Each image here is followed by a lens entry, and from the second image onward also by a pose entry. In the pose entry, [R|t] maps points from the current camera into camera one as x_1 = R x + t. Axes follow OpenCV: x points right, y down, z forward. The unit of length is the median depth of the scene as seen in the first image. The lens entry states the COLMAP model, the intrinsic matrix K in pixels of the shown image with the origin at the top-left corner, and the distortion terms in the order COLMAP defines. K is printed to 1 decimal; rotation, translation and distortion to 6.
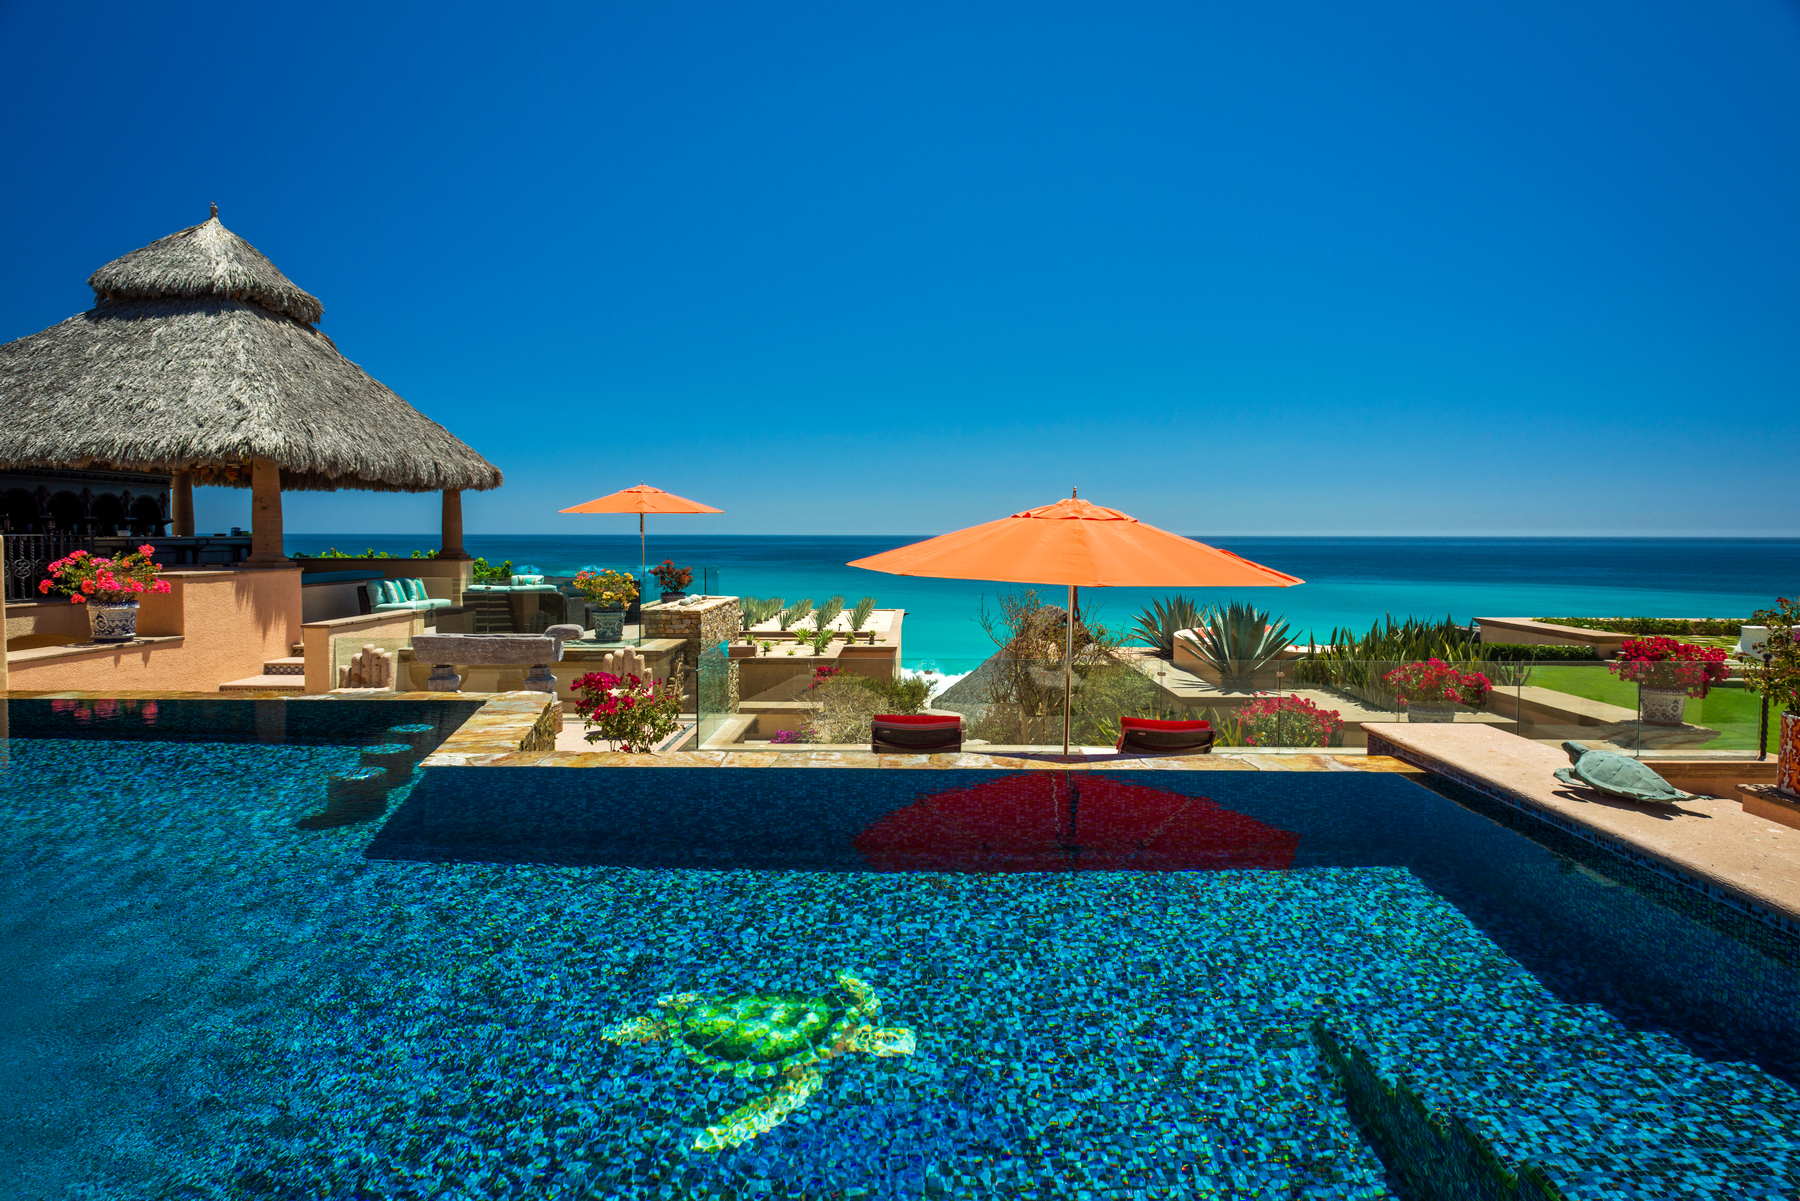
lens RADIAL K [[1009.8, 0, 900.0], [0, 1009.8, 600.5], [0, 0, 1]] dist [0.022587, -0.000266]
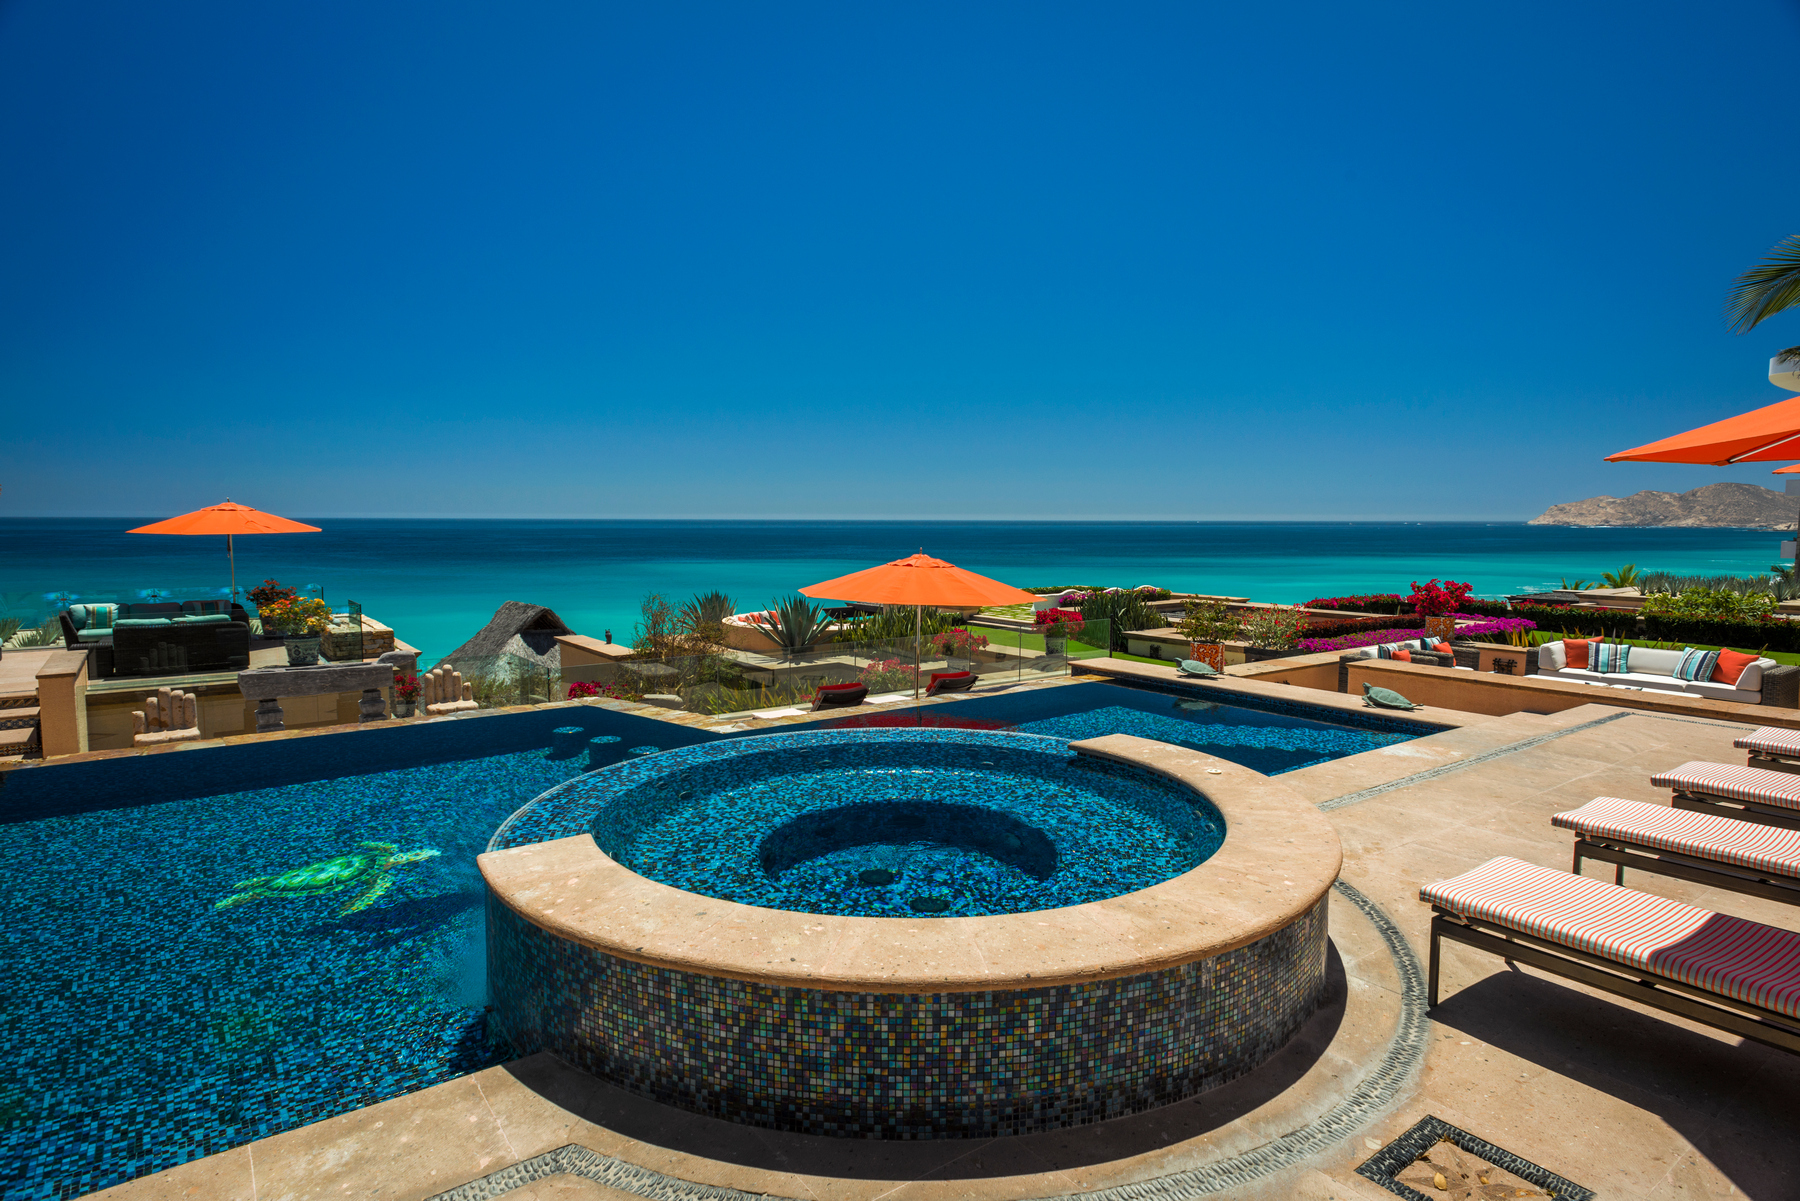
lens RADIAL K [[1009.8, 0, 900.0], [0, 1009.8, 600.5], [0, 0, 1]] dist [0.022587, -0.000266]
pose [[0.791681, -0.050915, 0.608810, -0.412247], [0.039386, 0.998702, 0.032306, -0.033736], [-0.609664, -0.001597, 0.792658, -0.170062]]
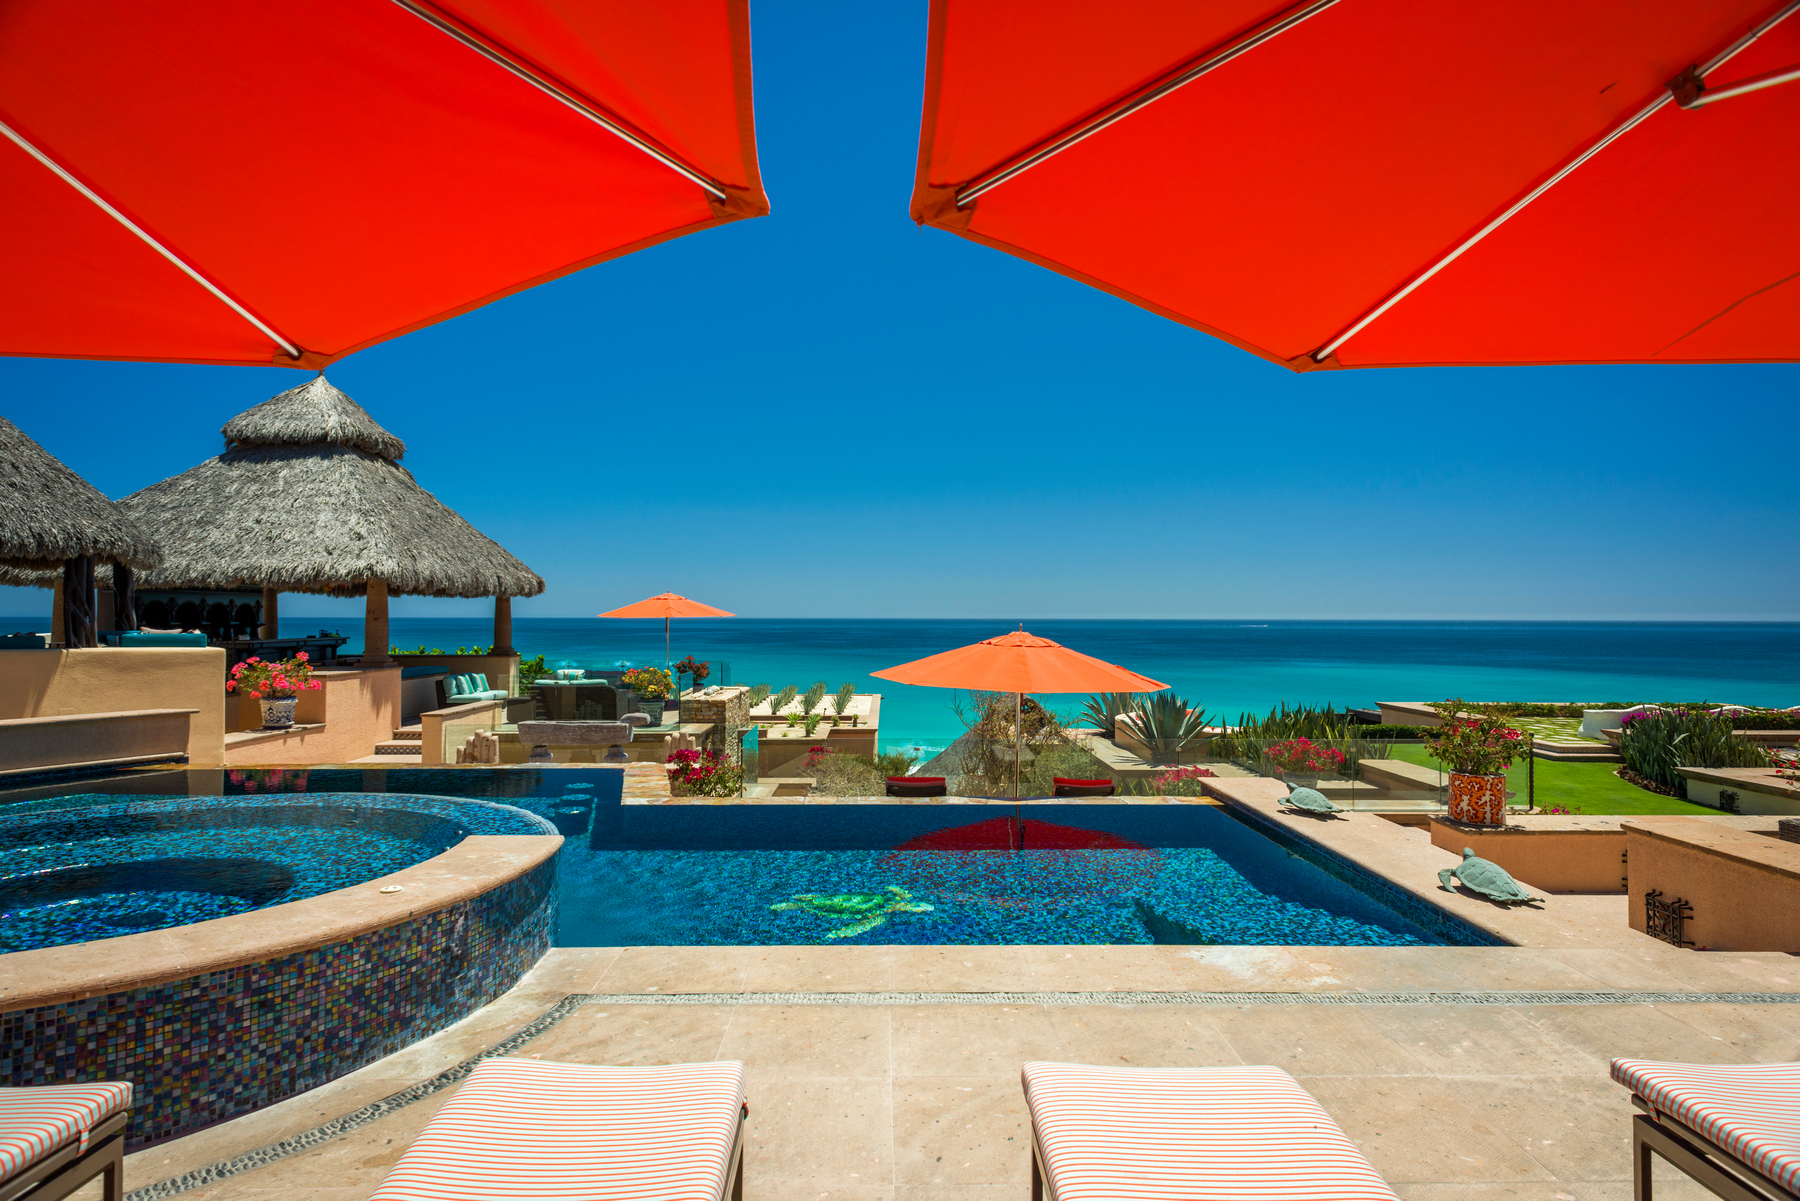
lens RADIAL K [[1009.8, 0, 900.0], [0, 1009.8, 600.5], [0, 0, 1]] dist [0.022587, -0.000266]
pose [[0.999450, 0.000772, 0.033141, -0.025615], [0.001859, 0.996851, -0.079275, -0.012400], [-0.033098, 0.079293, 0.996302, -0.227253]]
